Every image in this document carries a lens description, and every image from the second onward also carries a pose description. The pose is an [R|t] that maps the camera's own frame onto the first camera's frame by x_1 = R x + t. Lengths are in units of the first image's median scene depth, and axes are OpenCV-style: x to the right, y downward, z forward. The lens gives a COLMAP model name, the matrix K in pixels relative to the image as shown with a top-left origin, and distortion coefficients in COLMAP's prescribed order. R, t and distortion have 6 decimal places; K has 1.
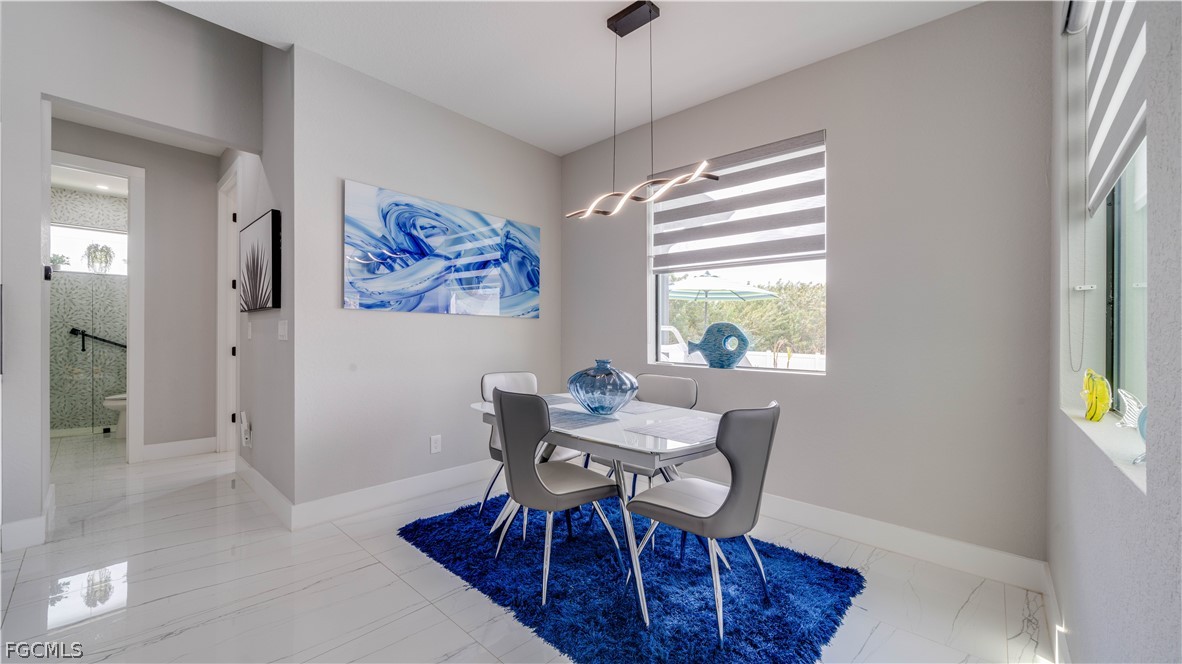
lens RADIAL K [[443.0, 0, 573.8], [0, 443.0, 341.4], [0, 0, 1]] dist [0.000805, -0.000435]
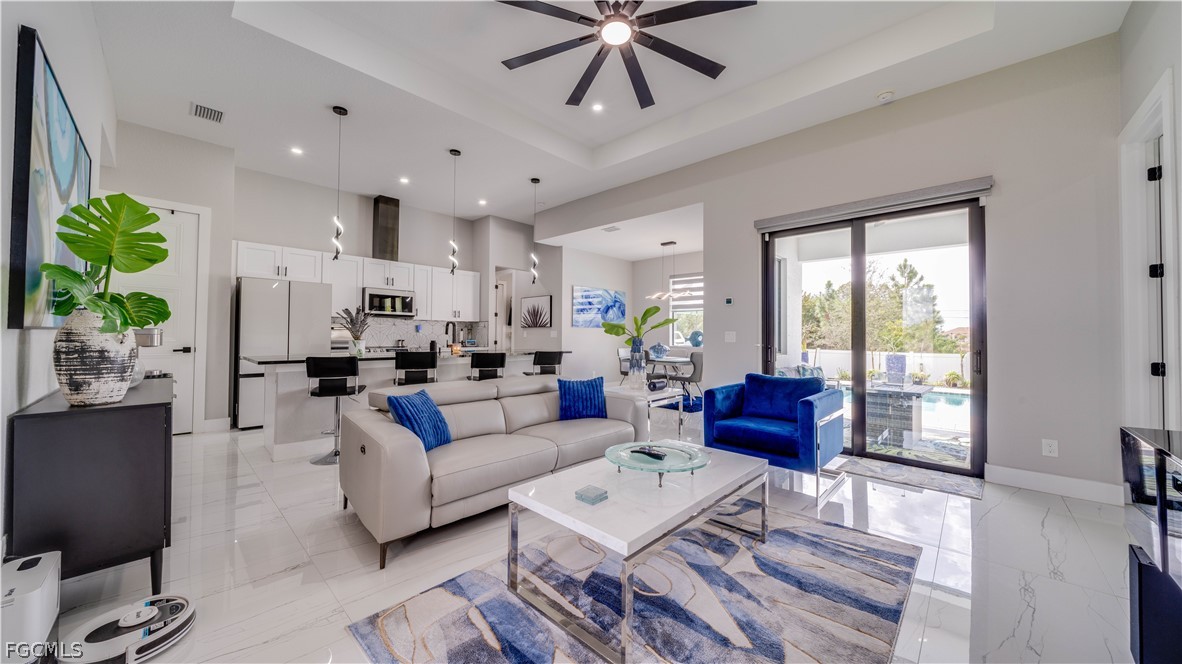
lens RADIAL K [[415.5, 0, 581.3], [0, 415.5, 327.1], [0, 0, 1]] dist [-0.006606, 0.000271]
pose [[0.999942, -0.005804, -0.009096, -0.301562], [0.005544, 0.999582, -0.028377, 0.004724], [0.009257, 0.028325, 0.999556, -1.318003]]
